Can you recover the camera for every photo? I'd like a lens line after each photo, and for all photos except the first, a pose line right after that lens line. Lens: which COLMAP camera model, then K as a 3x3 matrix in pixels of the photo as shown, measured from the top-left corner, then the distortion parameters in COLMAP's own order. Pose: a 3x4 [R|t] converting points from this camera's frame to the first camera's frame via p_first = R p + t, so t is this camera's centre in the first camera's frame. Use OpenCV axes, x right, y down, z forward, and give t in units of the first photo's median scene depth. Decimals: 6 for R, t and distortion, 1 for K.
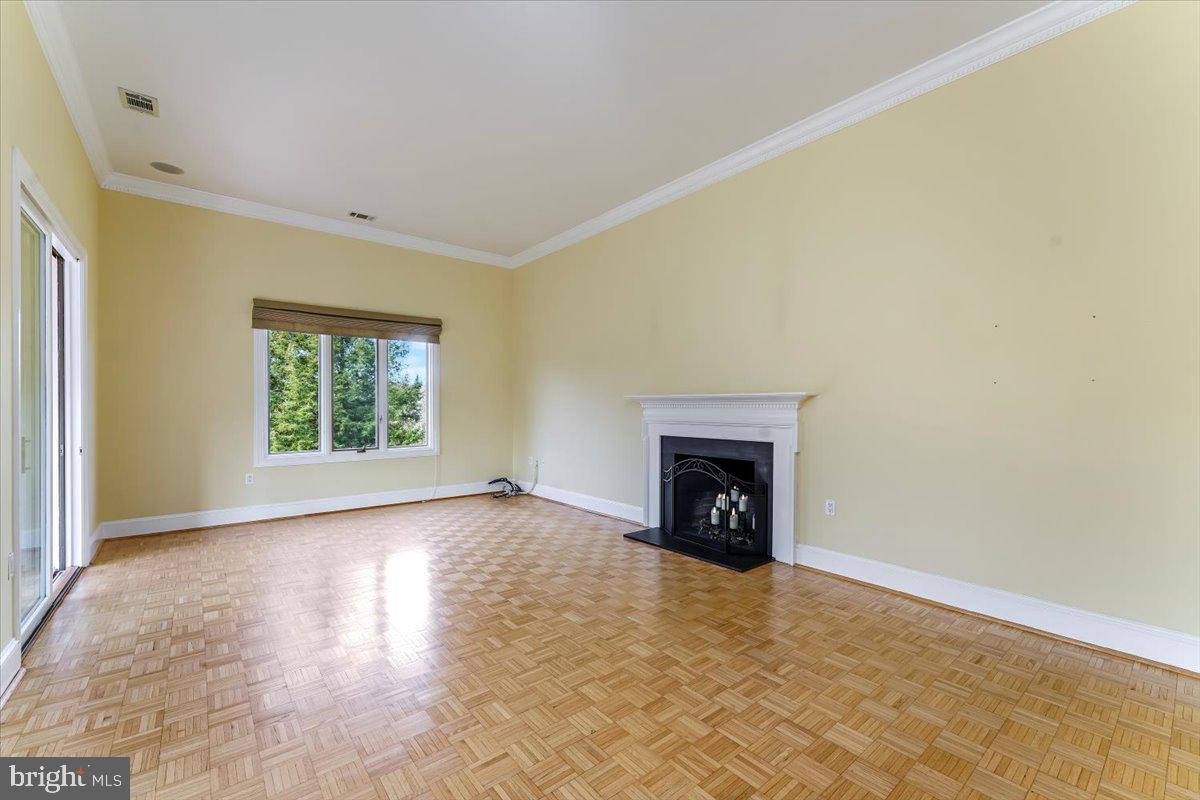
lens RADIAL K [[484.0, 0, 594.0], [0, 484.0, 407.1], [0, 0, 1]] dist [0.002155, 0.000009]
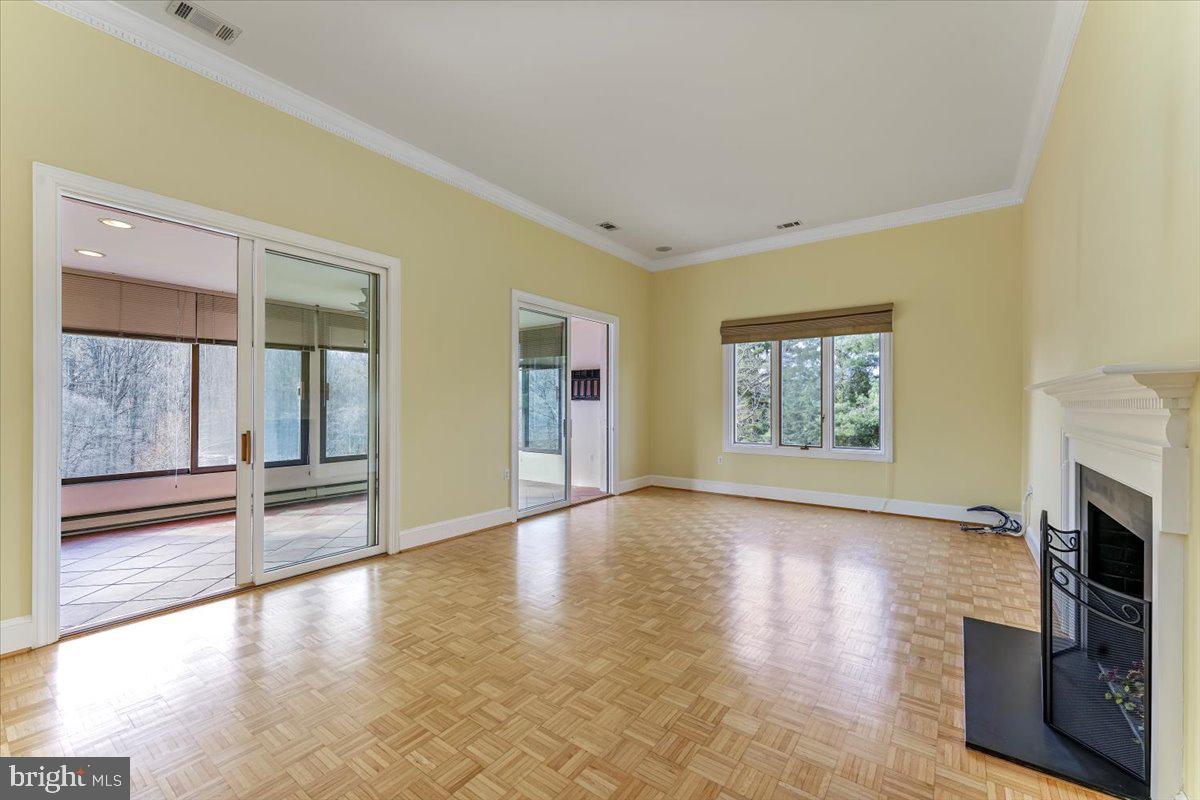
lens RADIAL K [[484.0, 0, 601.0], [0, 484.0, 402.6], [0, 0, 1]] dist [0.002155, 0.000009]
pose [[0.262651, -0.003570, -0.964884, 0.500524], [-0.003574, 0.999983, -0.004673, 0.000268], [0.964884, 0.004676, 0.262634, 0.380597]]
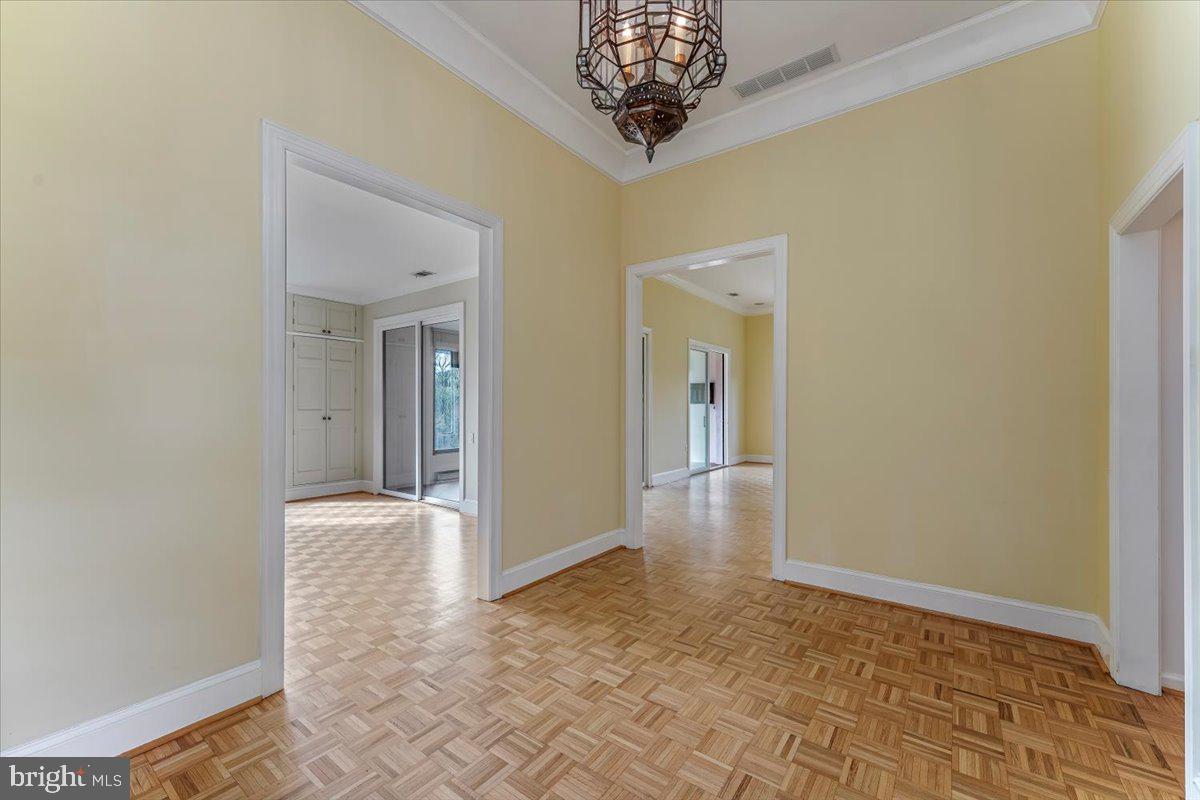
lens RADIAL K [[484.0, 0, 603.9], [0, 484.0, 404.4], [0, 0, 1]] dist [0.002155, 0.000009]
pose [[0.258341, -0.003983, -0.966046, 1.064222], [-0.000744, 0.999990, -0.004322, -0.001412], [0.966054, 0.001836, 0.258335, -0.283402]]
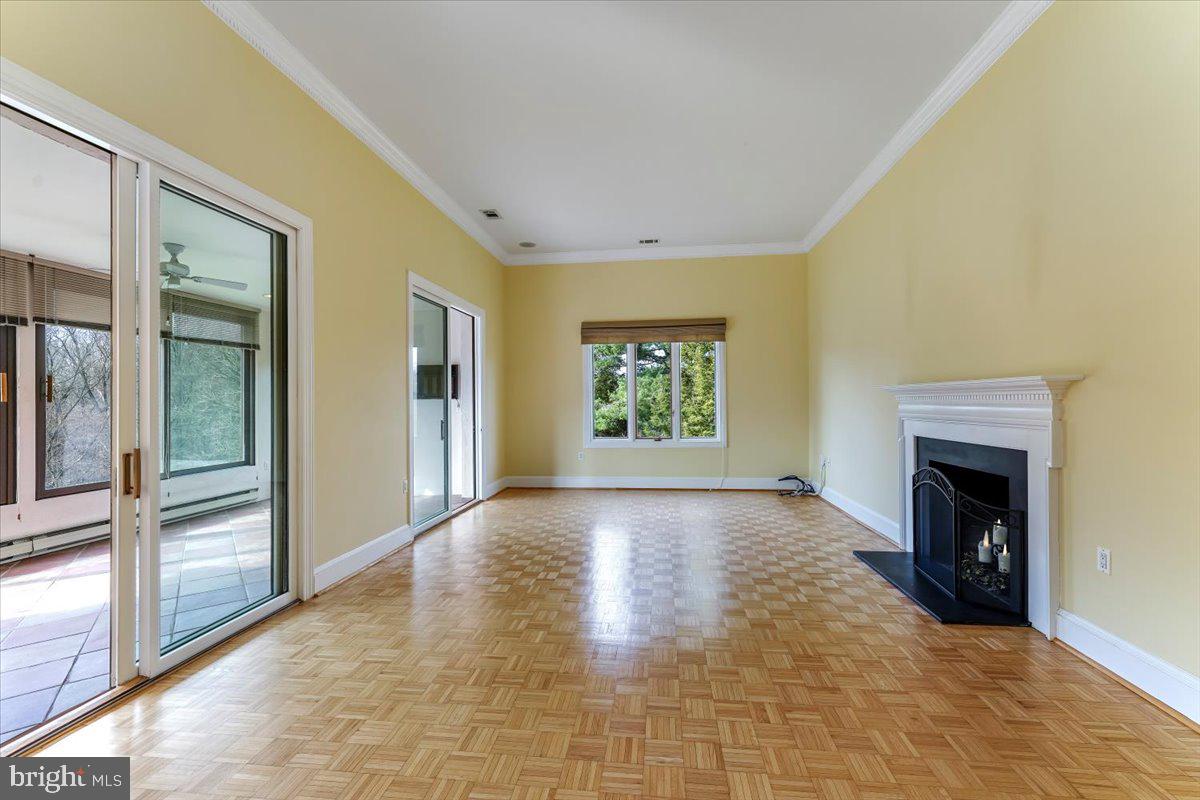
lens RADIAL K [[501.2, 0, 608.2], [0, 501.2, 396.0], [0, 0, 1]] dist [0.000407, 0.000500]
pose [[0.707234, -0.015707, -0.706805, 0.361482], [0.009108, 0.999873, -0.013106, 0.000251], [0.706921, 0.002831, 0.707287, 0.071814]]
